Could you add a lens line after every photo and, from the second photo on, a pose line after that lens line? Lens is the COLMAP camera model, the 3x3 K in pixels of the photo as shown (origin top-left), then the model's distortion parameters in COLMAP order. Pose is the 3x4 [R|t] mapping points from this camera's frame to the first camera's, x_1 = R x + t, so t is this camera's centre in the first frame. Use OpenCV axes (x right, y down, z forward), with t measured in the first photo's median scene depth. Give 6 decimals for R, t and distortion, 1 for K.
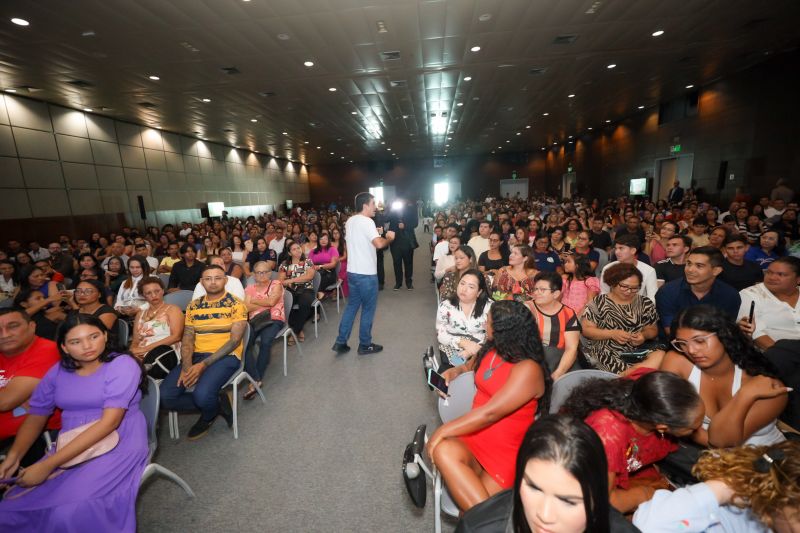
lens RADIAL K [[357.6, 0, 402.3], [0, 357.6, 267.1], [0, 0, 1]] dist [-0.000096, 0.000033]
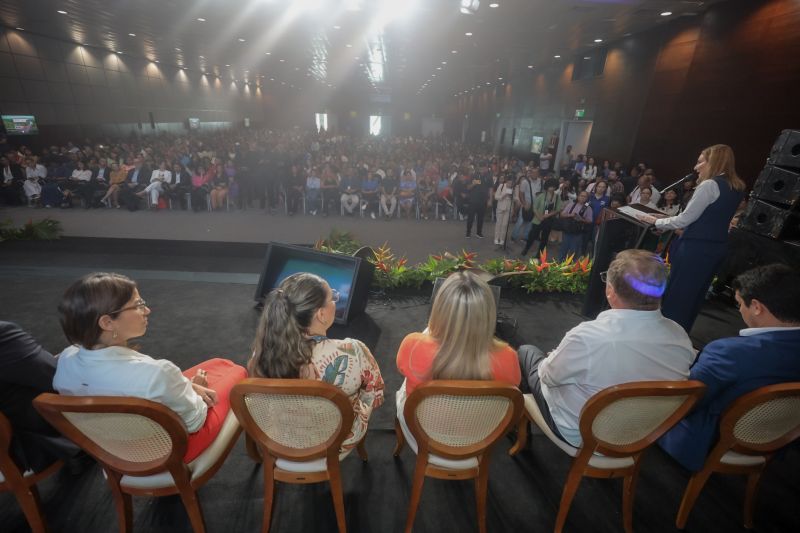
lens RADIAL K [[357.6, 0, 402.3], [0, 357.6, 267.1], [0, 0, 1]] dist [-0.000096, 0.000033]
pose [[0.990619, 0.049500, 0.127372, 0.124538], [-0.073647, 0.978530, 0.192497, 0.055481], [-0.115109, -0.200072, 0.972996, -0.551200]]
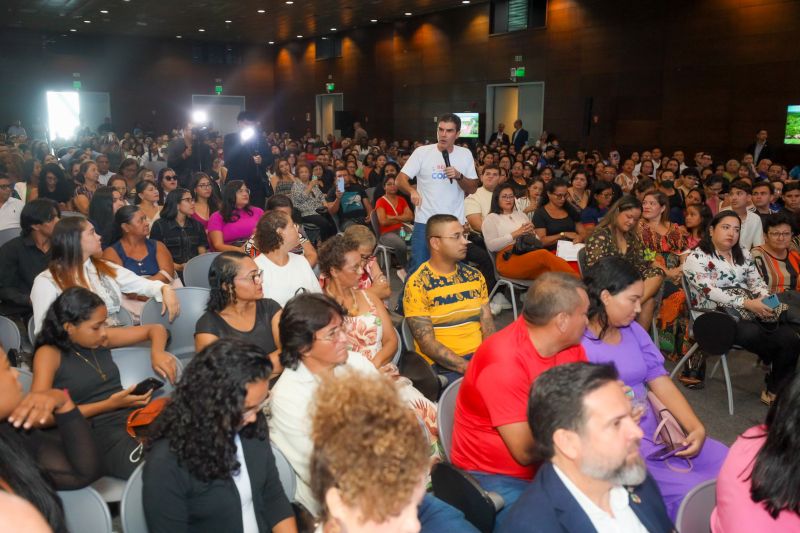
lens RADIAL K [[749.8, 0, 400.3], [0, 749.8, 266.5], [0, 0, 1]] dist [0.001633, 0.000318]
pose [[0.799547, -0.055167, 0.598065, -0.231163], [0.064064, 0.997925, 0.006405, 0.011492], [-0.597177, 0.033194, 0.801422, 0.001057]]
